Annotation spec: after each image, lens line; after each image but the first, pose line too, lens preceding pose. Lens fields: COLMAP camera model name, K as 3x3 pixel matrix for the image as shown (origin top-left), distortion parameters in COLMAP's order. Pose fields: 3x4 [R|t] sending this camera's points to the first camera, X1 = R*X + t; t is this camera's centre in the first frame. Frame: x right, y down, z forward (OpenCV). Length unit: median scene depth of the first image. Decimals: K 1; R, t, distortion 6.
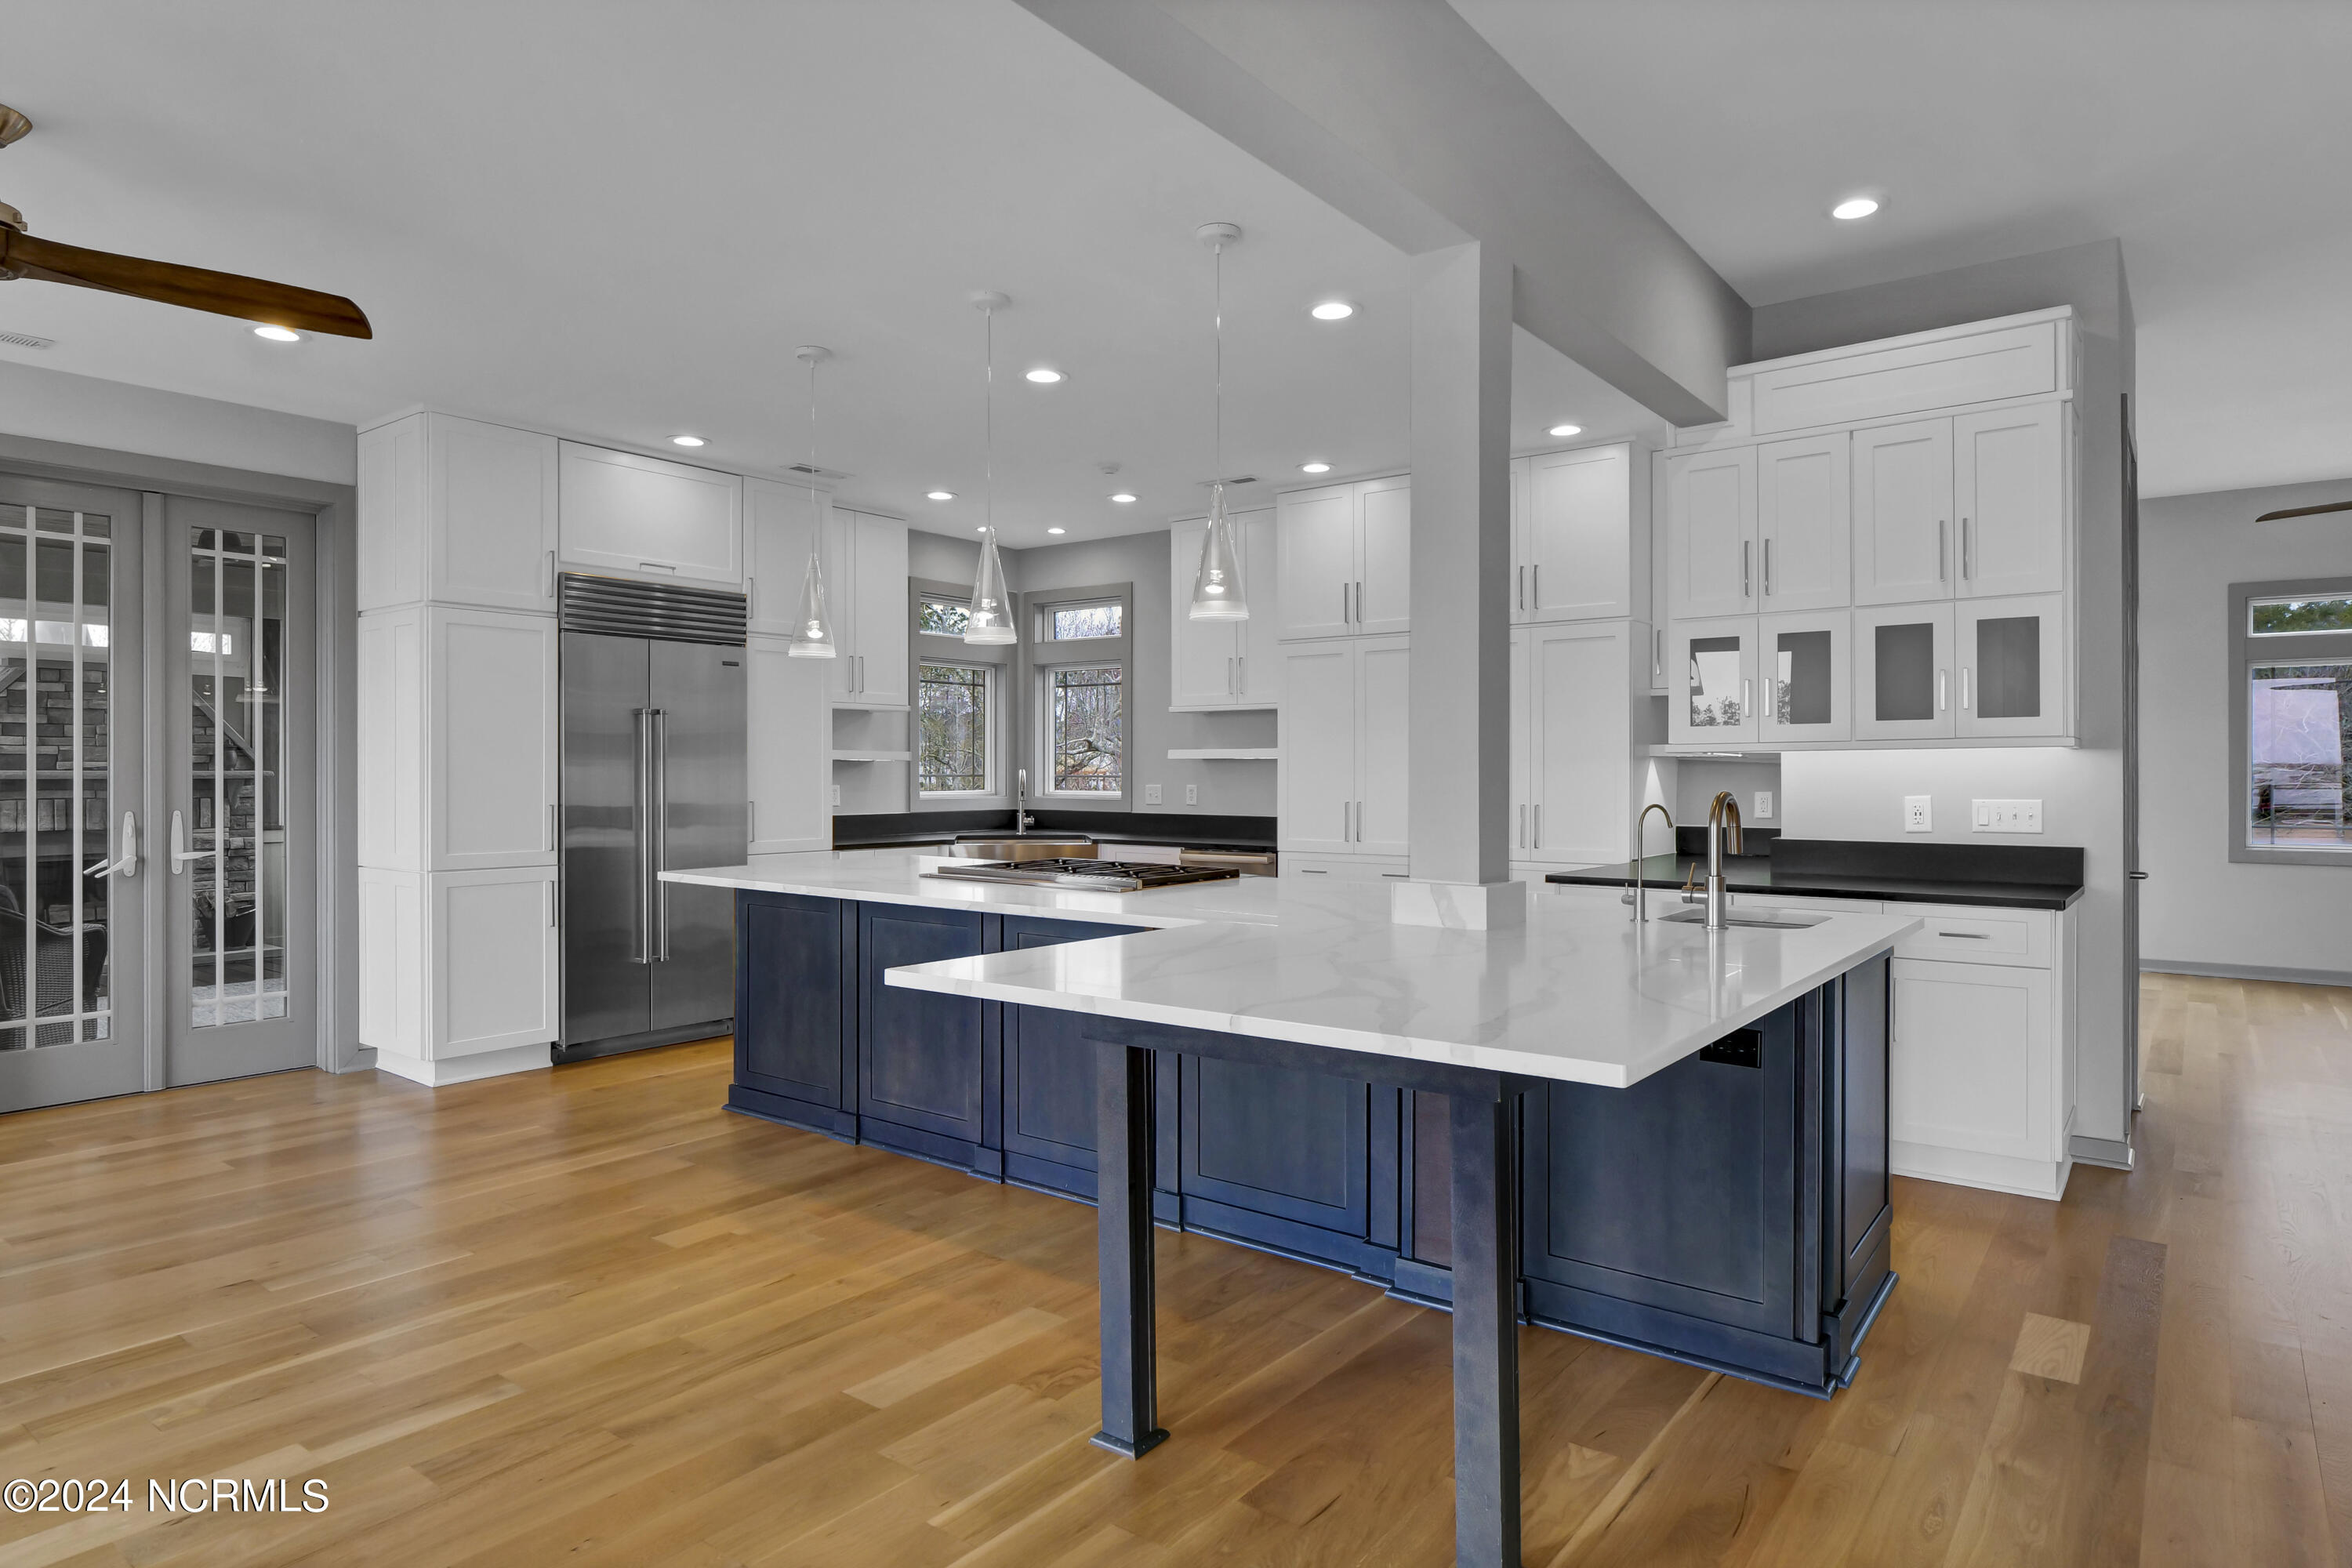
lens RADIAL K [[1365.6, 0, 1180.8], [0, 1365.6, 779.1], [0, 0, 1]] dist [-0.000341, -0.000572]
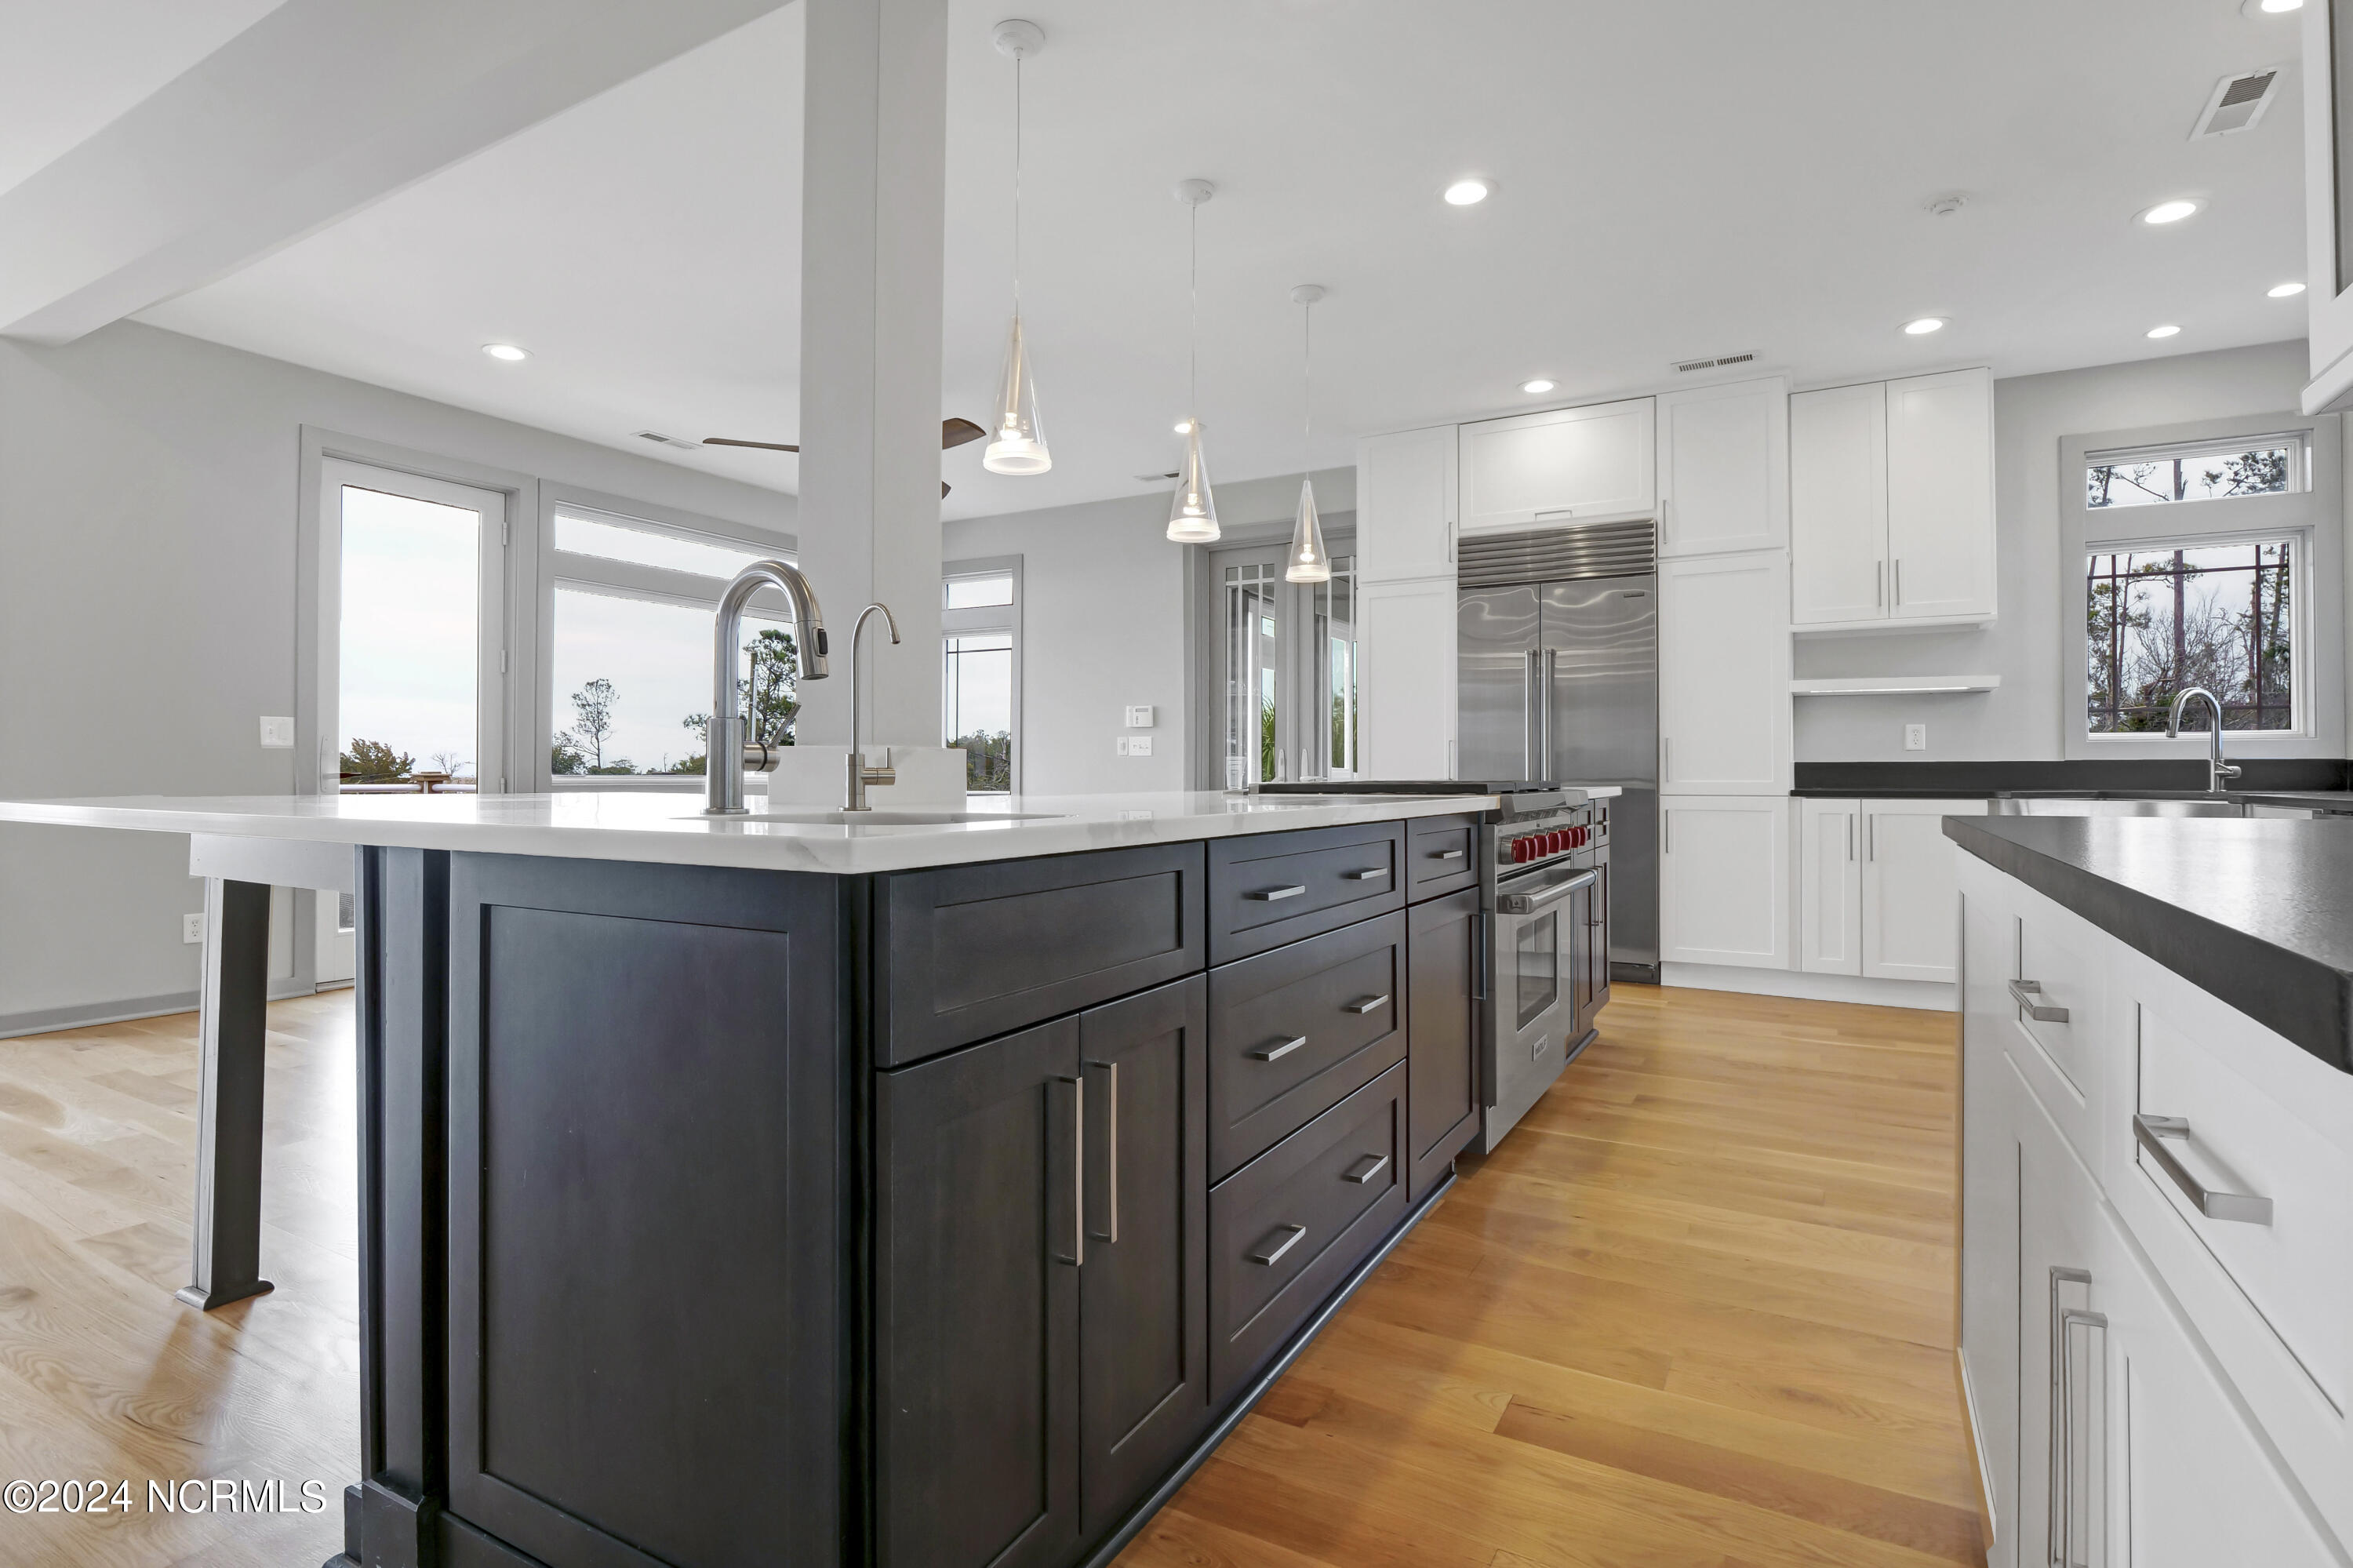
lens RADIAL K [[1172.4, 0, 1168.9], [0, 1172.4, 761.9], [0, 0, 1]] dist [-0.014767, -0.001203]
pose [[0.134212, -0.011488, -0.990886, 0.498552], [-0.006058, 0.999905, -0.012413, 0.050979], [0.990934, 0.007669, 0.134129, 0.637987]]
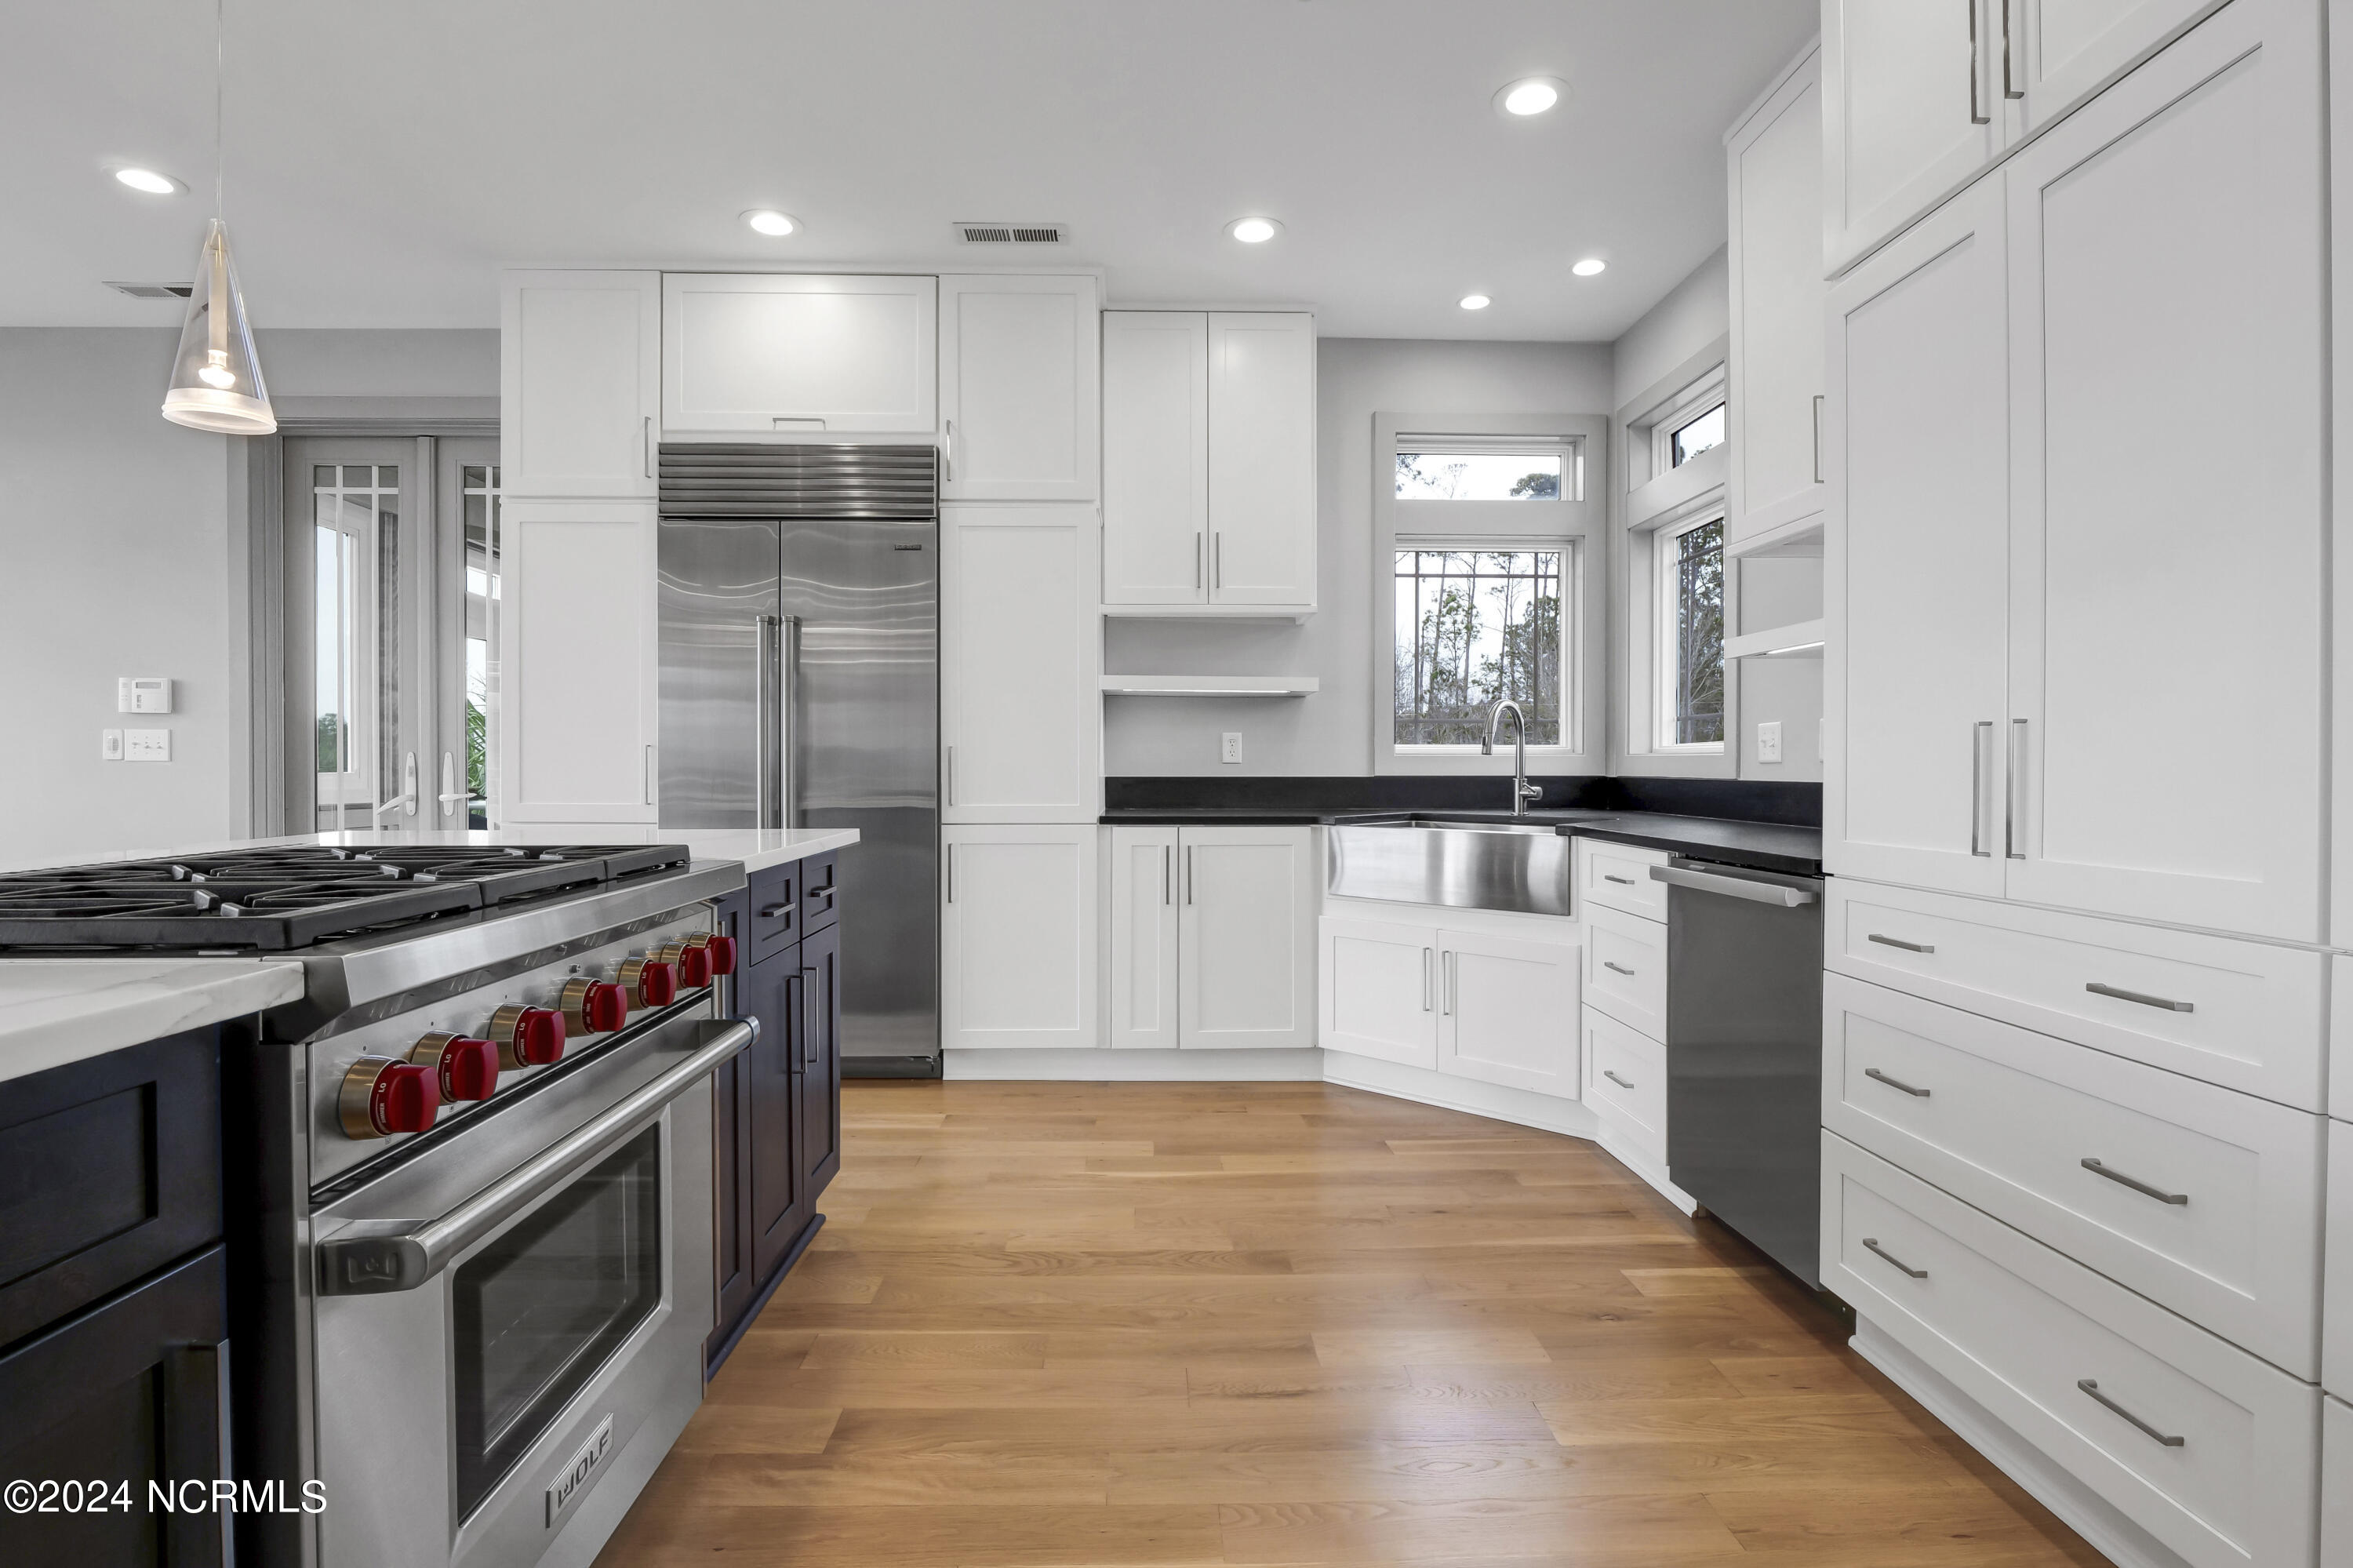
lens RADIAL K [[1172.4, 0, 1182.9], [0, 1172.4, 782.3], [0, 0, 1]] dist [-0.014767, -0.001203]
pose [[0.634593, 0.009586, -0.772787, 0.248274], [-0.004388, 0.999952, 0.008801, 0.032831], [0.772834, -0.002194, 0.634605, 0.824158]]
